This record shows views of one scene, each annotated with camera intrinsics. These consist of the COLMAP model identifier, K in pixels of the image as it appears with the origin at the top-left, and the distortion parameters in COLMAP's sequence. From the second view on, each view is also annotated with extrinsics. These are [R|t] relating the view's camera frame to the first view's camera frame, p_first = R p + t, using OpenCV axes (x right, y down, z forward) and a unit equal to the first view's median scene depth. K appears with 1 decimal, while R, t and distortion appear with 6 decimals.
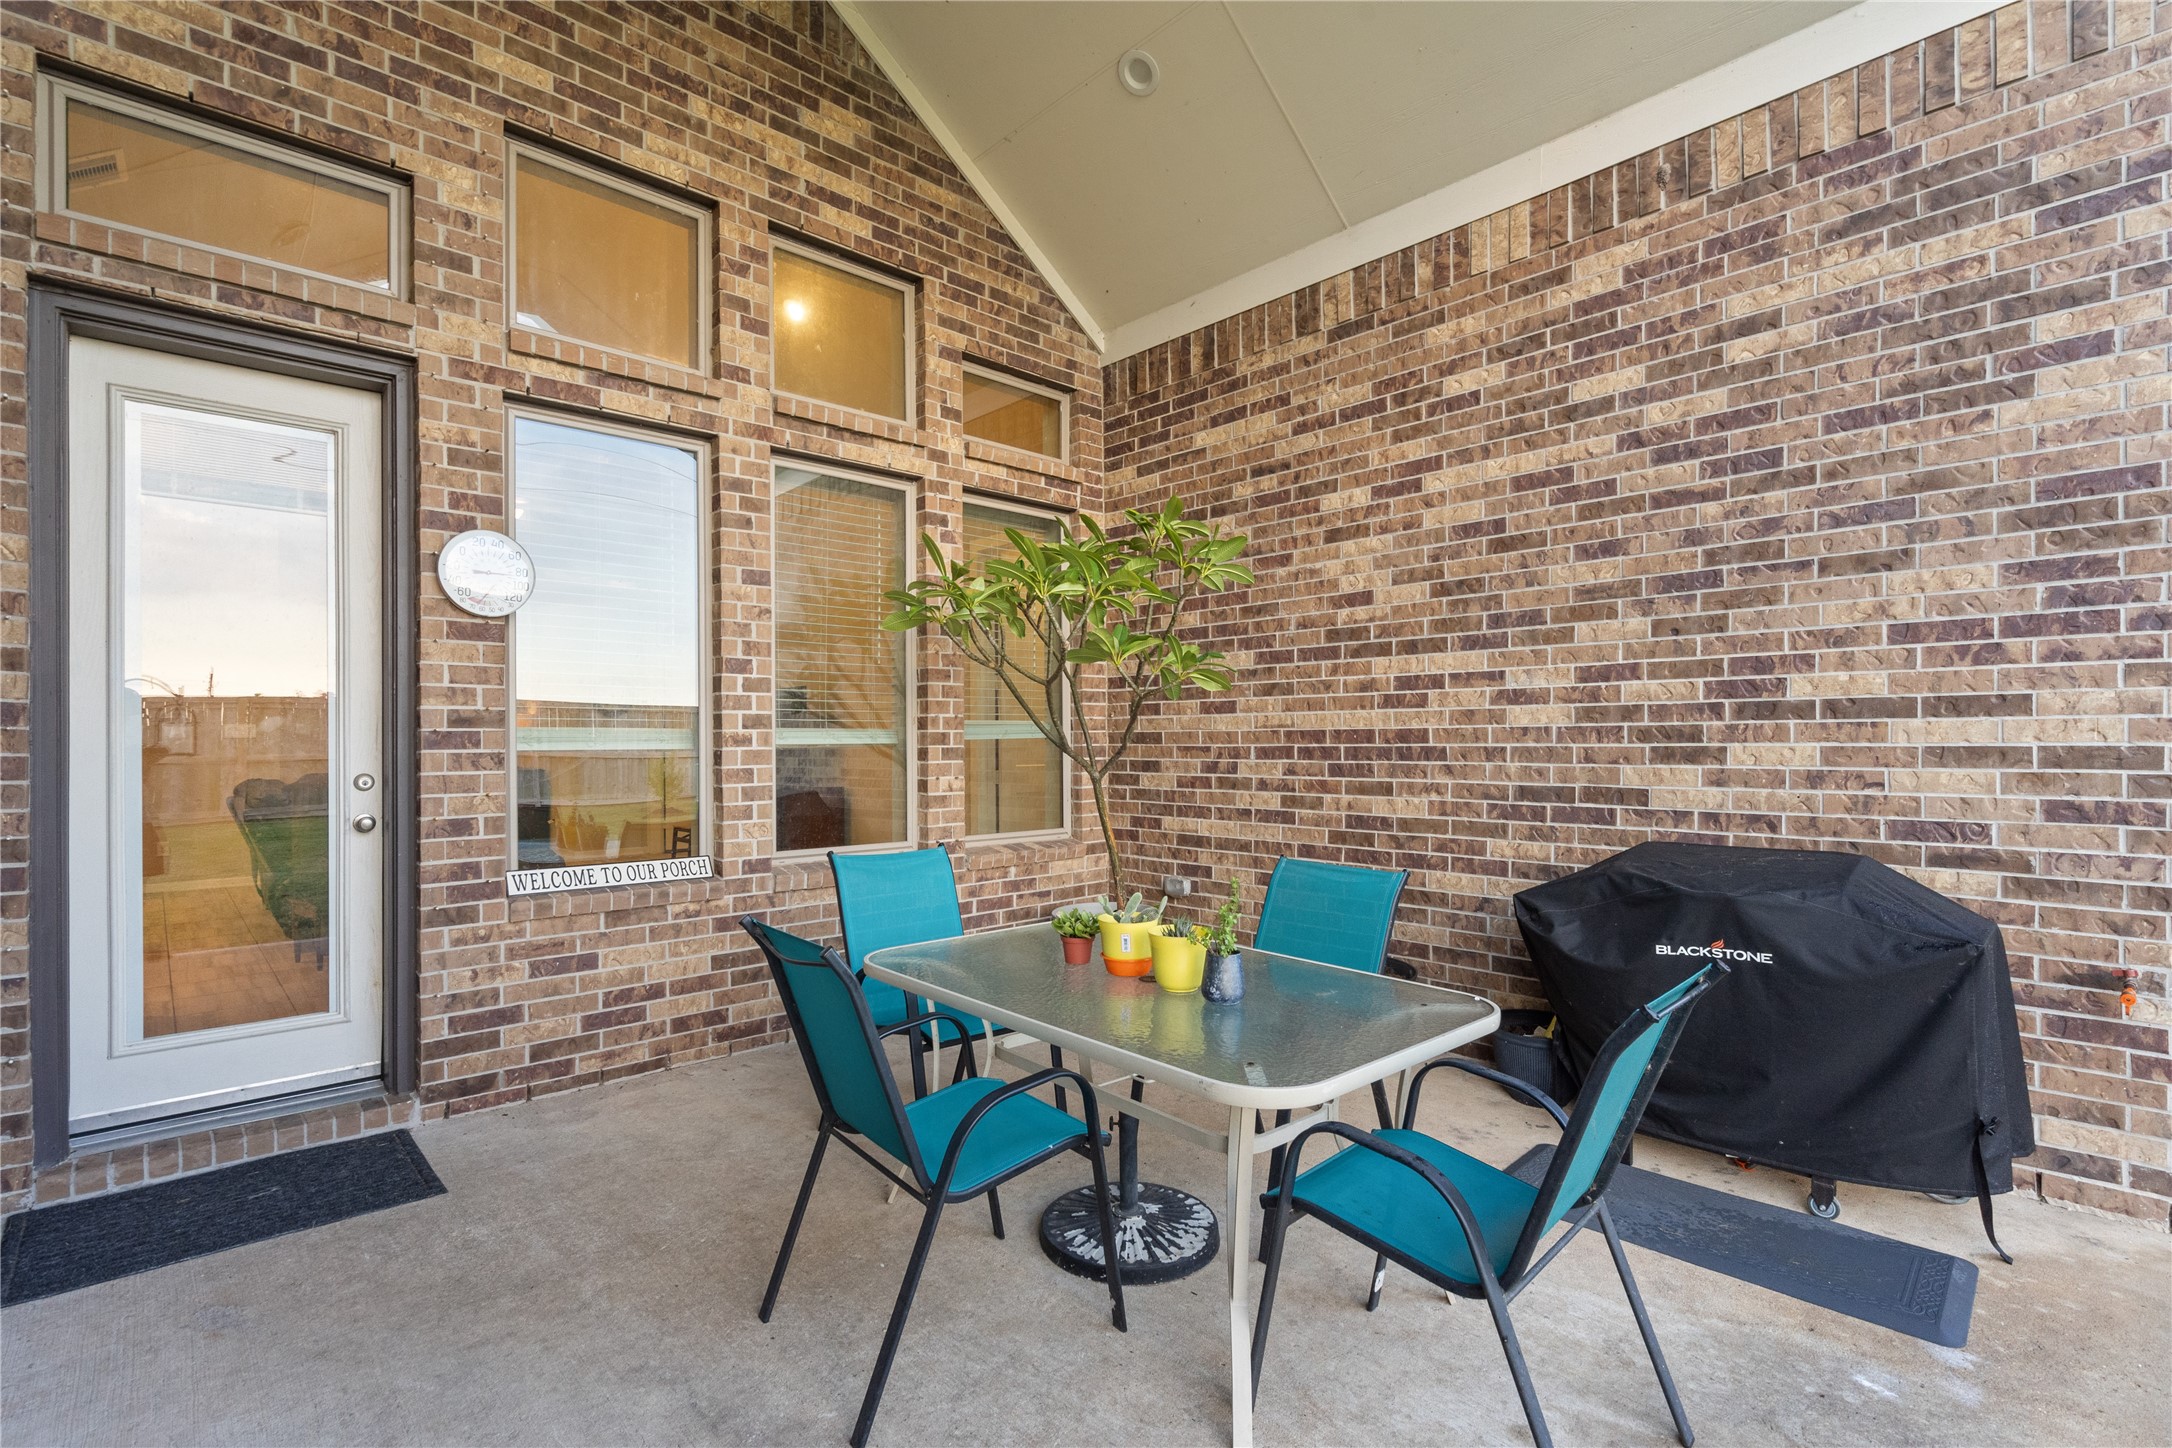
lens RADIAL K [[996.6, 0, 1086.8], [0, 996.6, 731.6], [0, 0, 1]] dist [-0.004682, 0.004355]
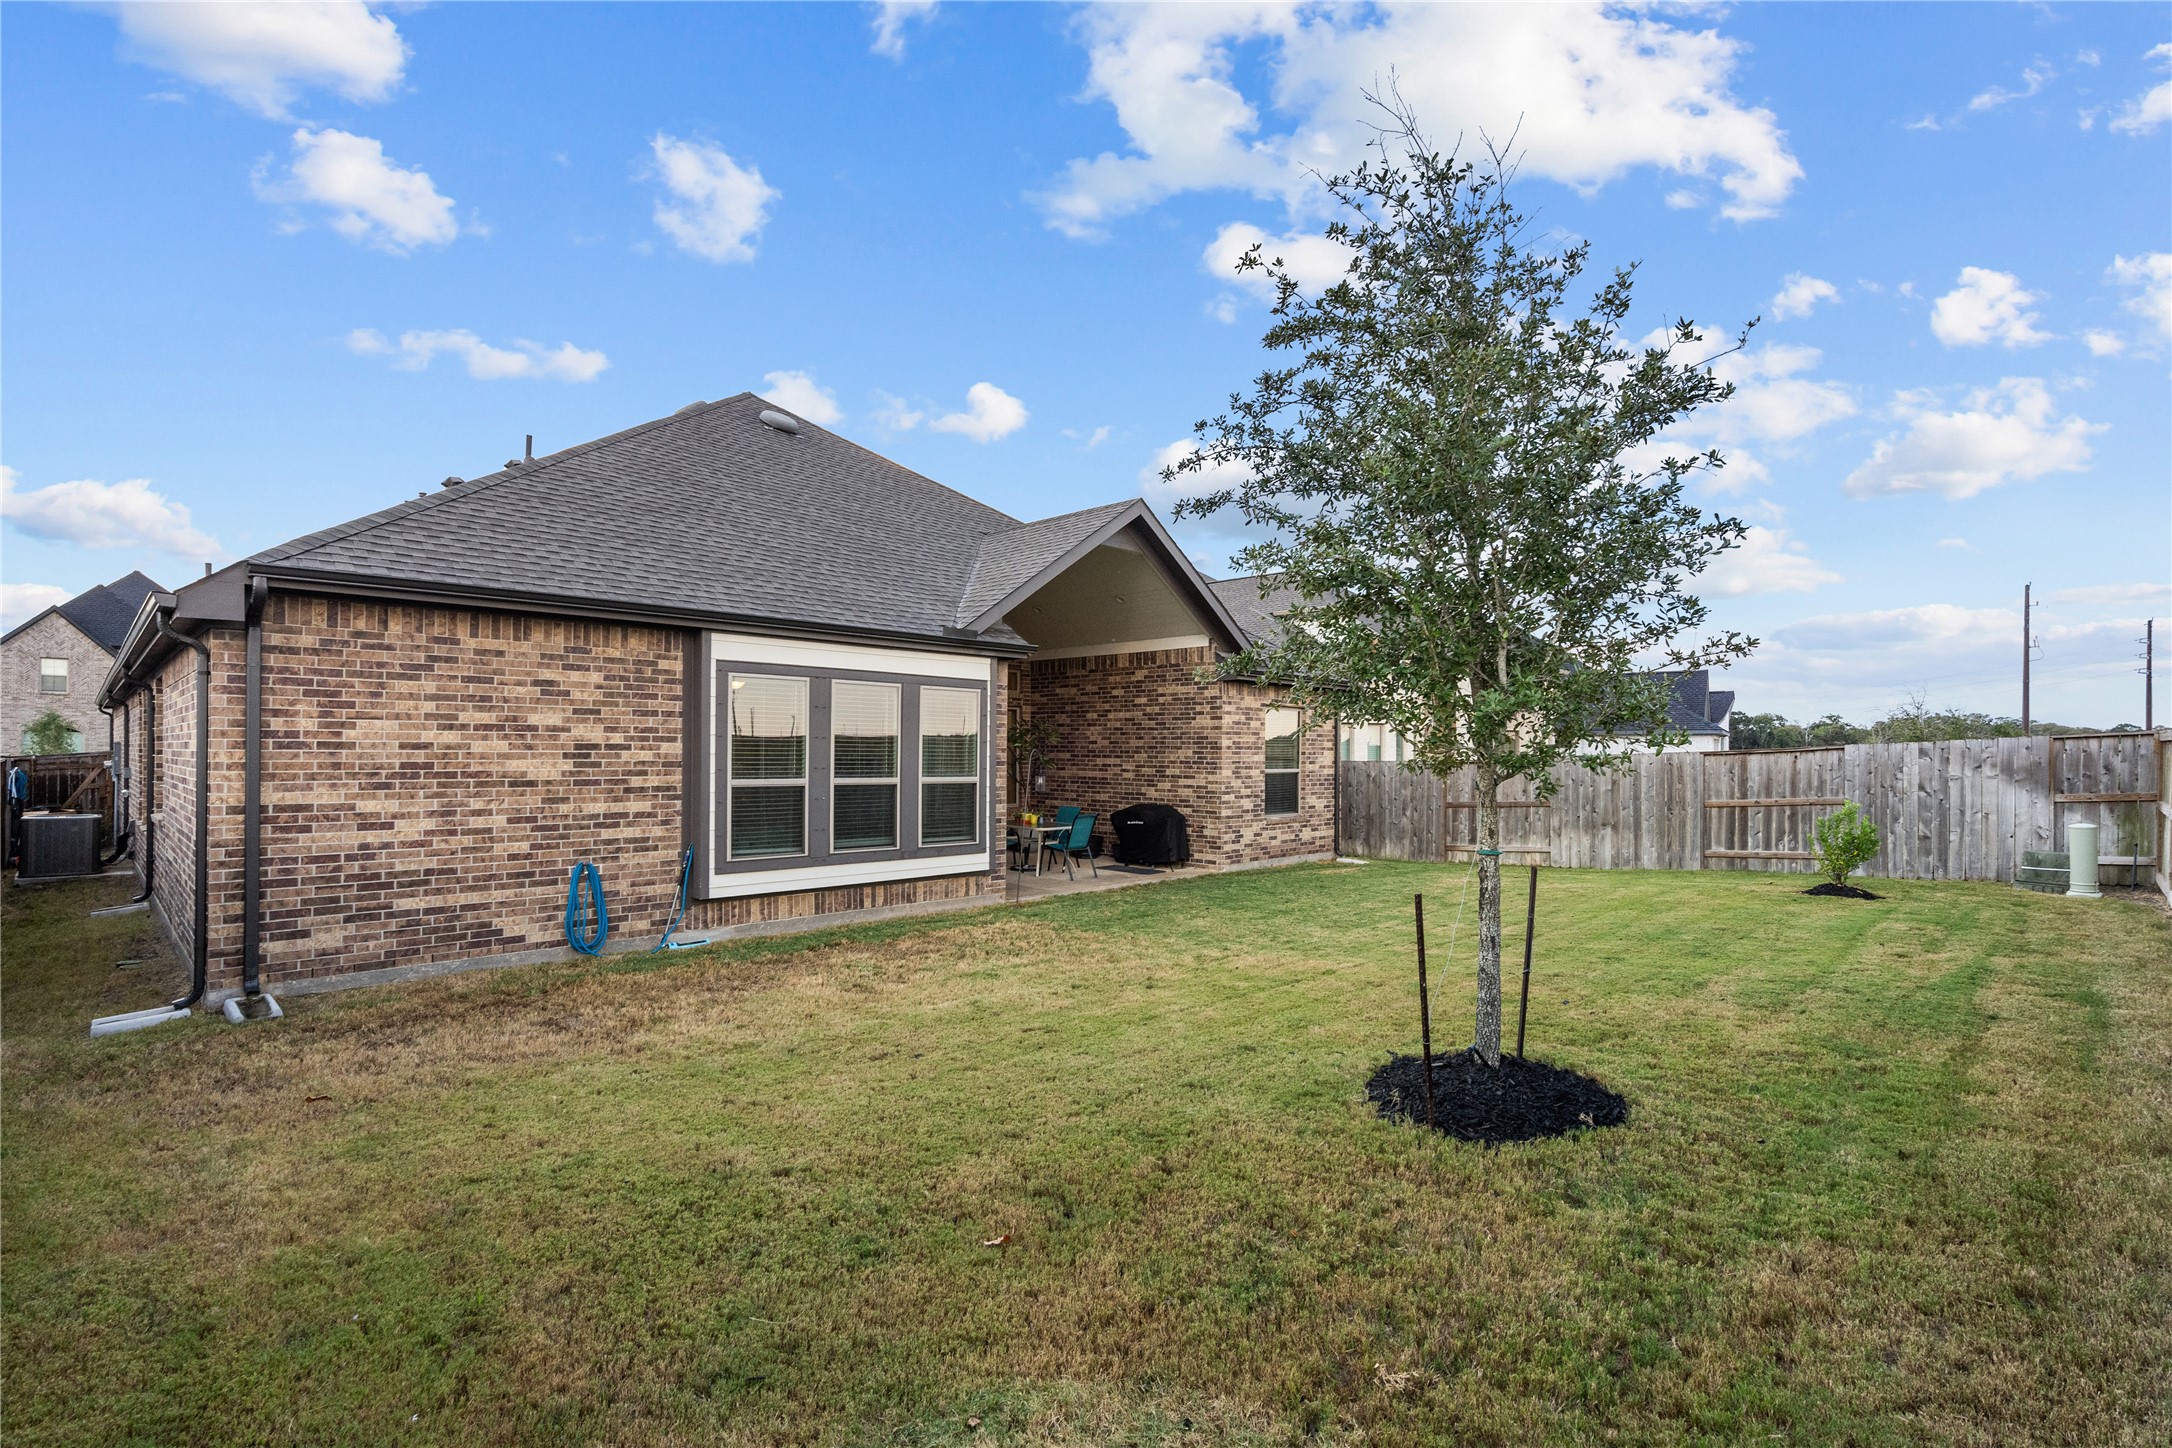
lens RADIAL K [[996.6, 0, 1084.5], [0, 996.6, 736.0], [0, 0, 1]] dist [-0.004682, 0.004355]
pose [[0.999110, 0.015000, 0.039428, 0.094417], [-0.014785, 0.999874, -0.005728, -0.151148], [-0.039509, 0.005140, 0.999206, -3.130525]]
